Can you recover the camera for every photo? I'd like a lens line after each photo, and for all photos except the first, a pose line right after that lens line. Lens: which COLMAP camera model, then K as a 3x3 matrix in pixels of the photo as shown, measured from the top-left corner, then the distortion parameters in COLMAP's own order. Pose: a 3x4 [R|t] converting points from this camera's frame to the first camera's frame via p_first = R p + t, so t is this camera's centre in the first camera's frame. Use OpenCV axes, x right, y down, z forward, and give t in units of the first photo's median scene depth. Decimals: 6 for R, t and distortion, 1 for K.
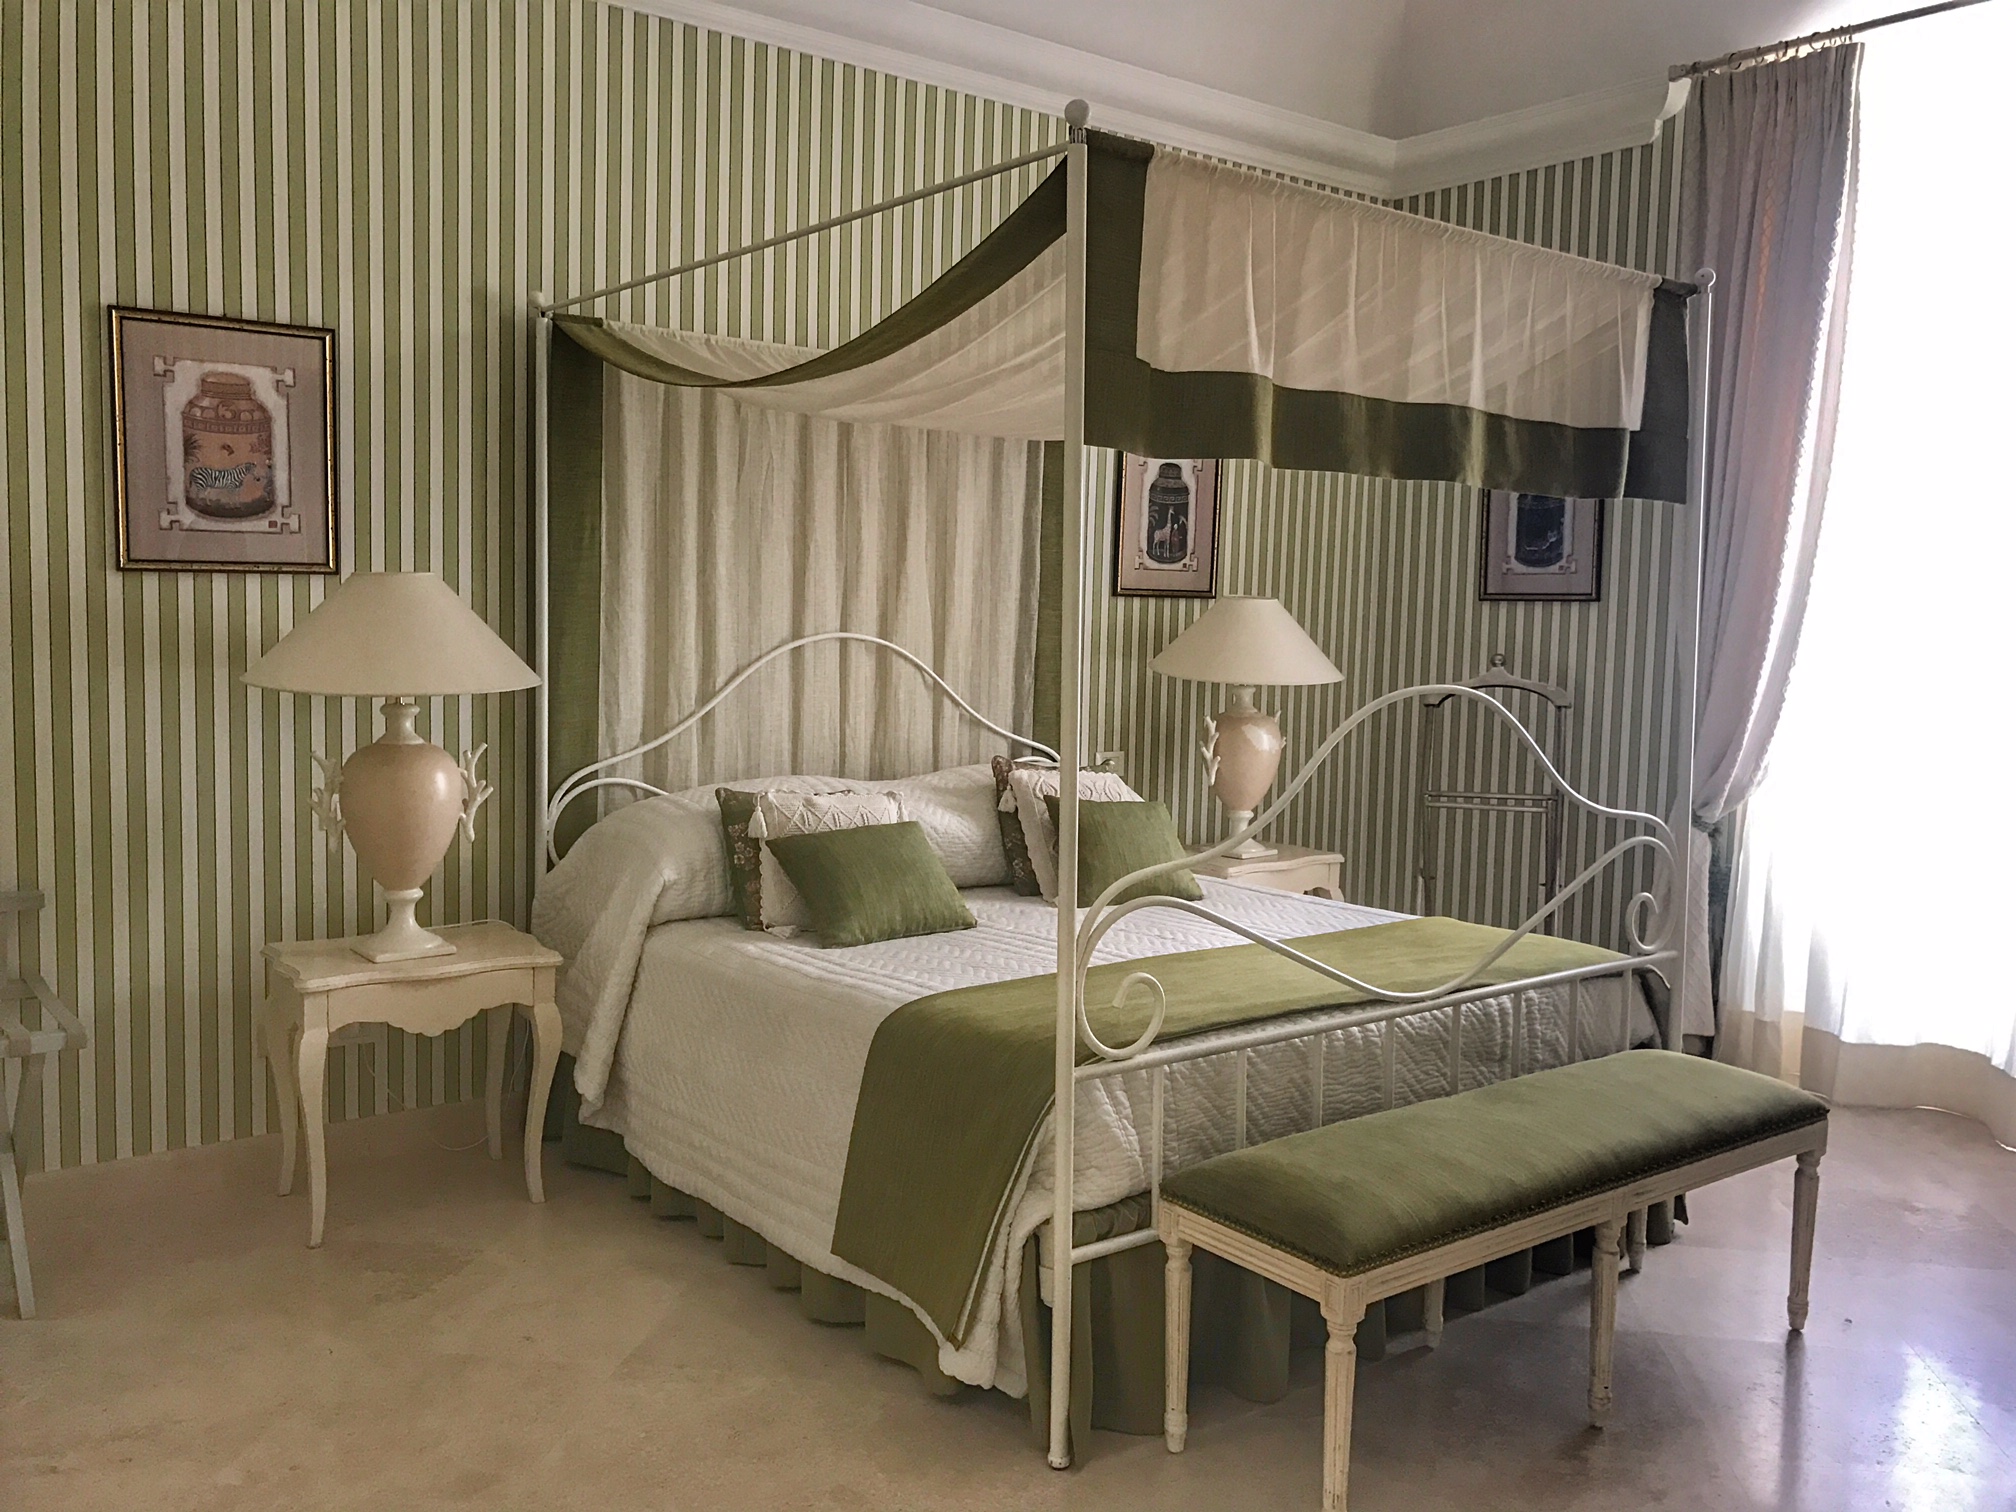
lens RADIAL K [[1655.1, 0, 1007.3], [0, 1655.1, 744.0], [0, 0, 1]] dist [0.029587, -0.032241]
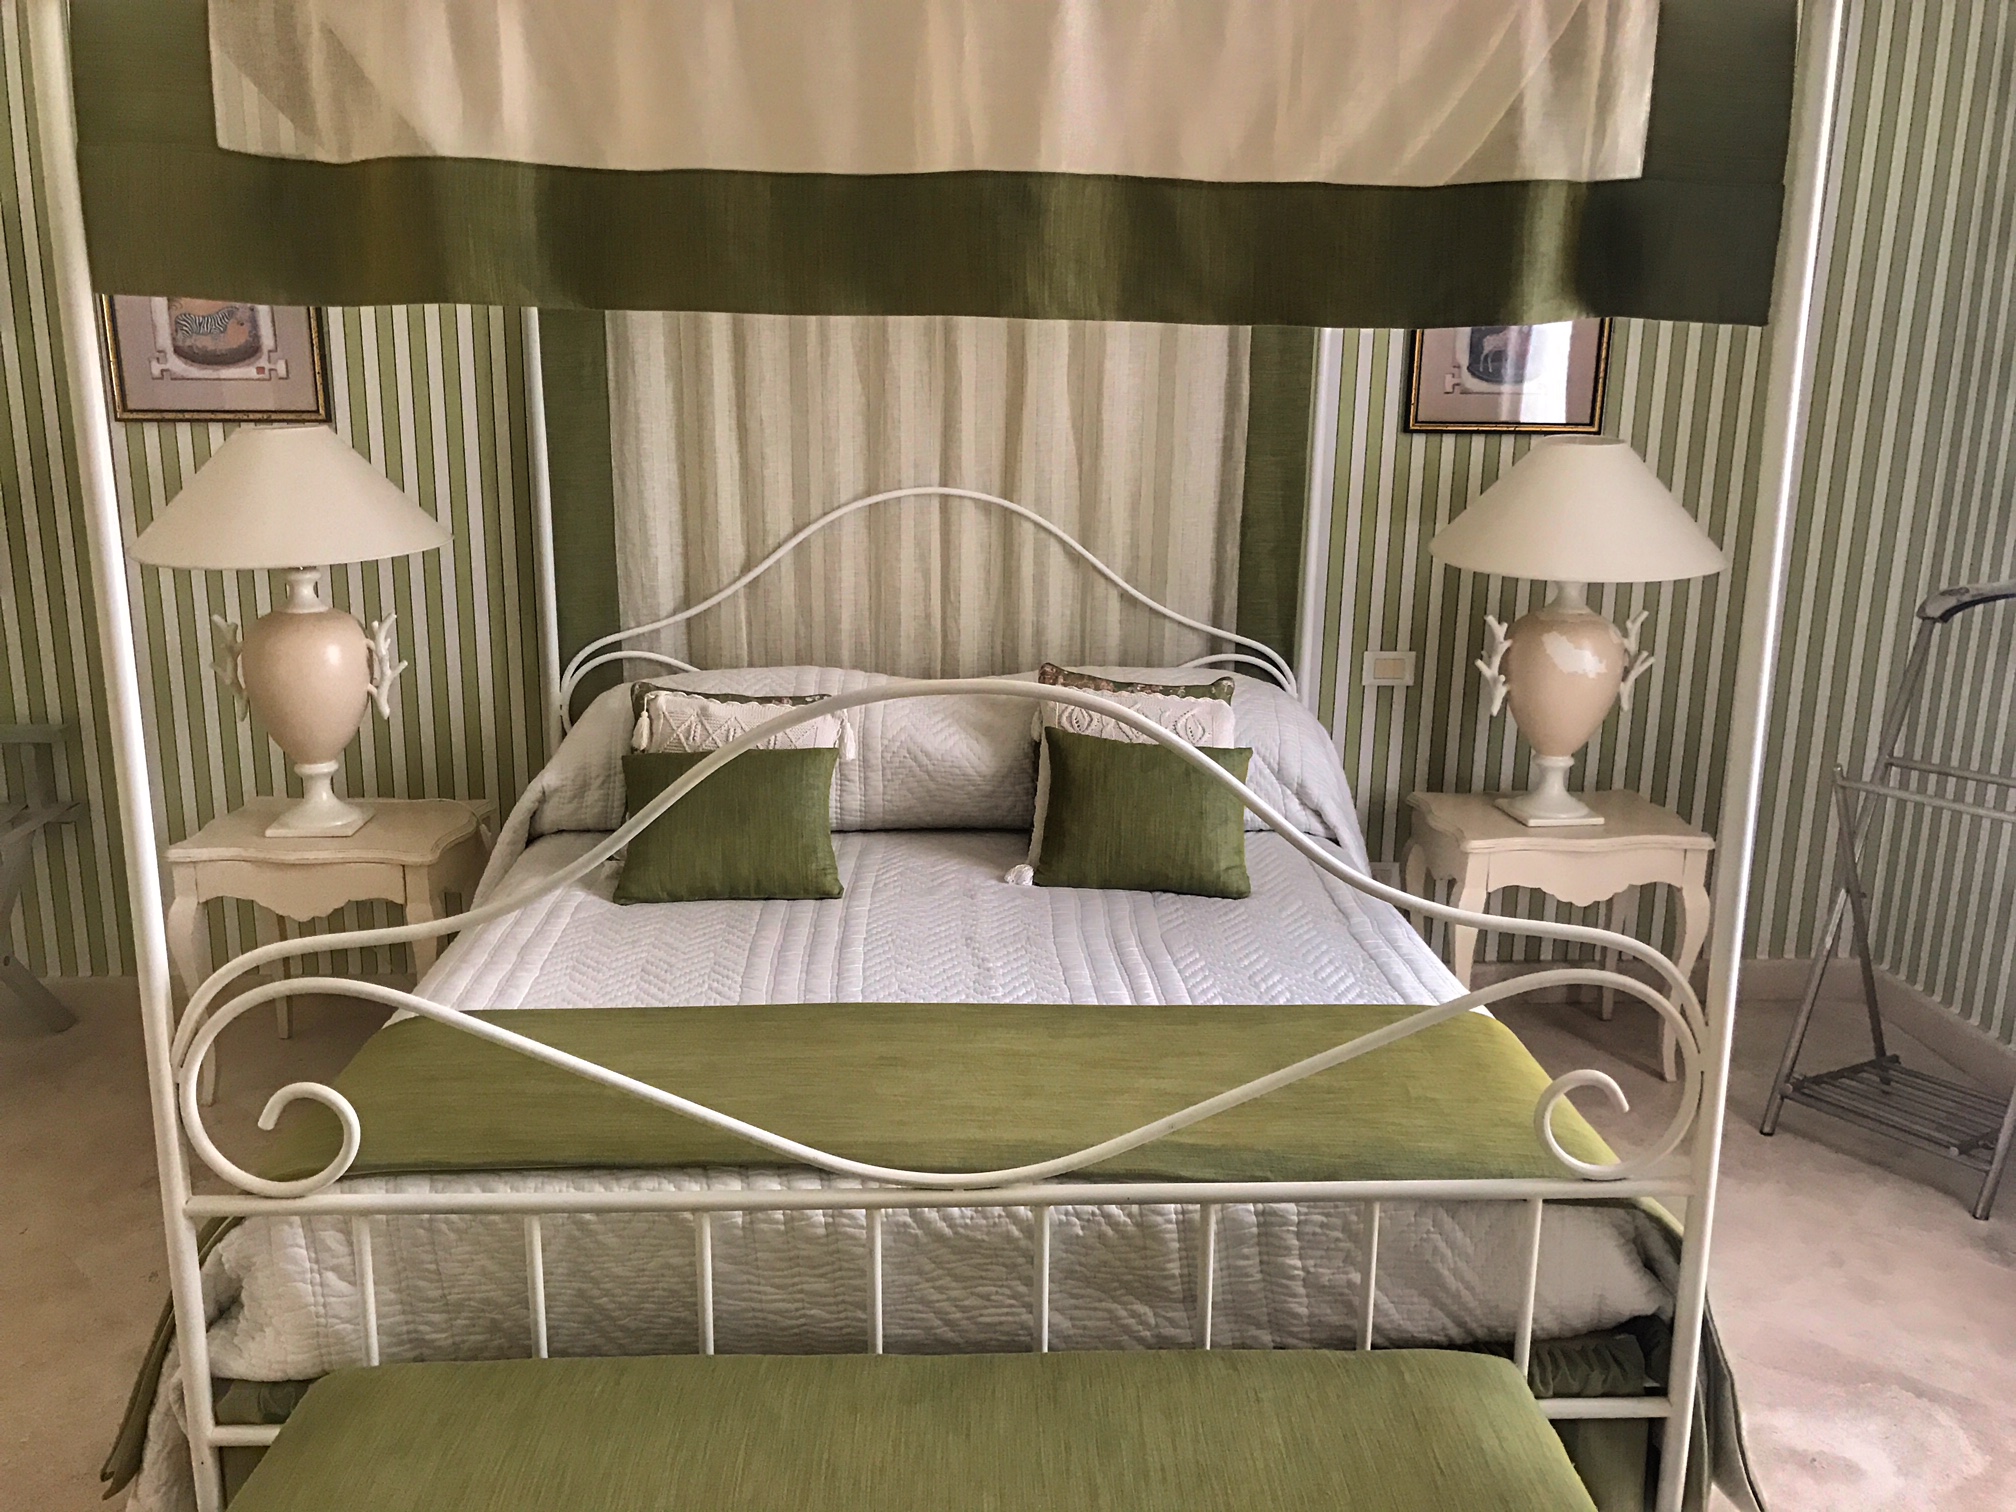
lens RADIAL K [[1655.1, 0, 1005.6], [0, 1655.1, 768.1], [0, 0, 1]] dist [0.029587, -0.032241]
pose [[0.814750, 0.130518, -0.564931, 0.482696], [-0.042952, 0.985244, 0.165679, -0.081900], [0.578219, -0.110722, 0.808334, 0.437056]]
